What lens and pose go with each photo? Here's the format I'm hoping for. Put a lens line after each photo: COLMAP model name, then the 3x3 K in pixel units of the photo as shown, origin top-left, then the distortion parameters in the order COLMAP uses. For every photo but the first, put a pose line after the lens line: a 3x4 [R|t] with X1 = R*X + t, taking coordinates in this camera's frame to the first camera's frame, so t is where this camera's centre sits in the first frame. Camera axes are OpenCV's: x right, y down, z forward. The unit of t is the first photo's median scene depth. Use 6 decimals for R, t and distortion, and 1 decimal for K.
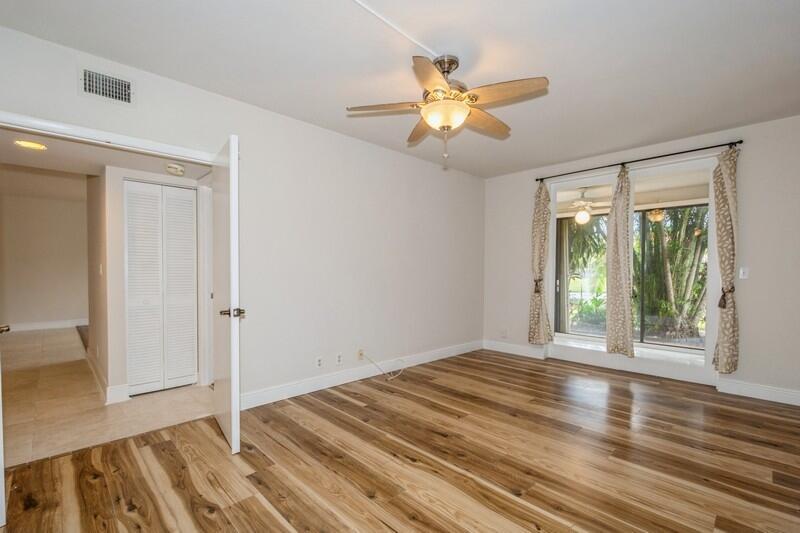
lens RADIAL K [[357.6, 0, 395.7], [0, 357.6, 274.5], [0, 0, 1]] dist [-0.004767, -0.001190]
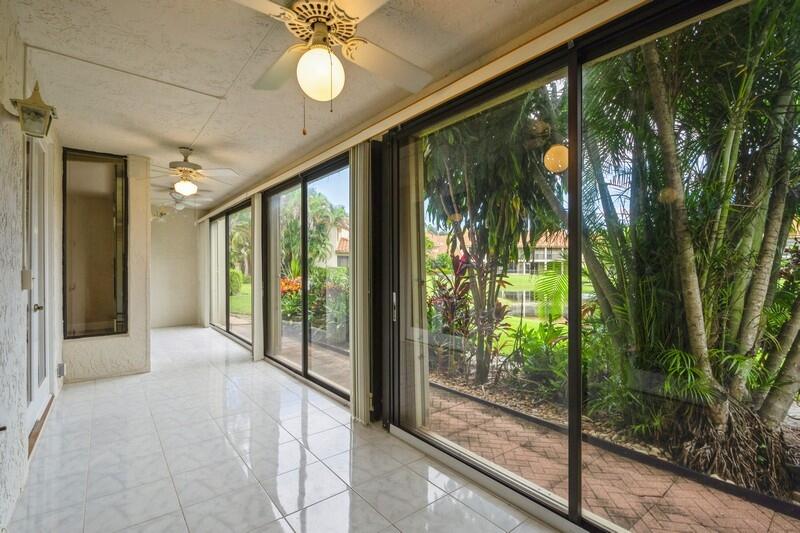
lens RADIAL K [[357.6, 0, 404.8], [0, 357.6, 265.3], [0, 0, 1]] dist [-0.004767, -0.001190]
pose [[0.995805, -0.002804, -0.091463, 0.716675], [0.001340, 0.999870, -0.016064, -0.010460], [0.091496, 0.015874, 0.995679, 0.863104]]
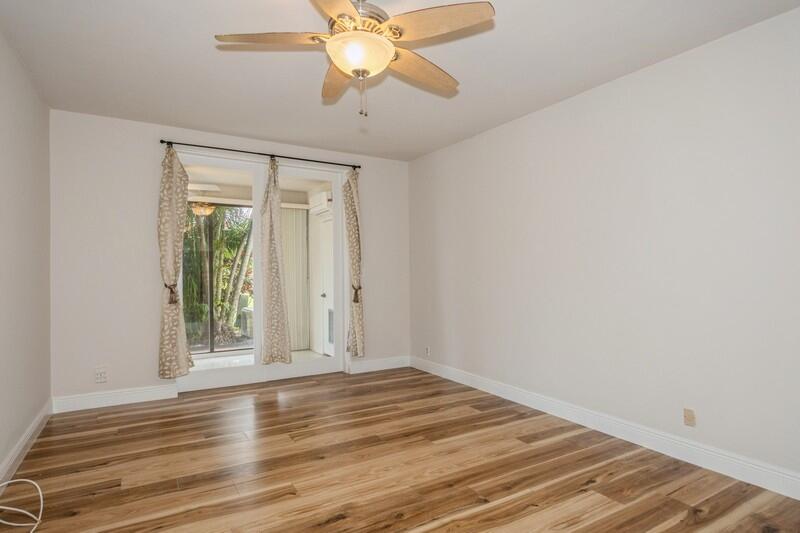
lens RADIAL K [[445.1, 0, 400.7], [0, 445.1, 261.7], [0, 0, 1]] dist [-0.006057, -0.000650]
pose [[0.214839, 0.016533, 0.976509, -0.356684], [0.012936, 0.999721, -0.019772, -0.007883], [-0.976564, 0.016880, 0.214566, 0.373791]]
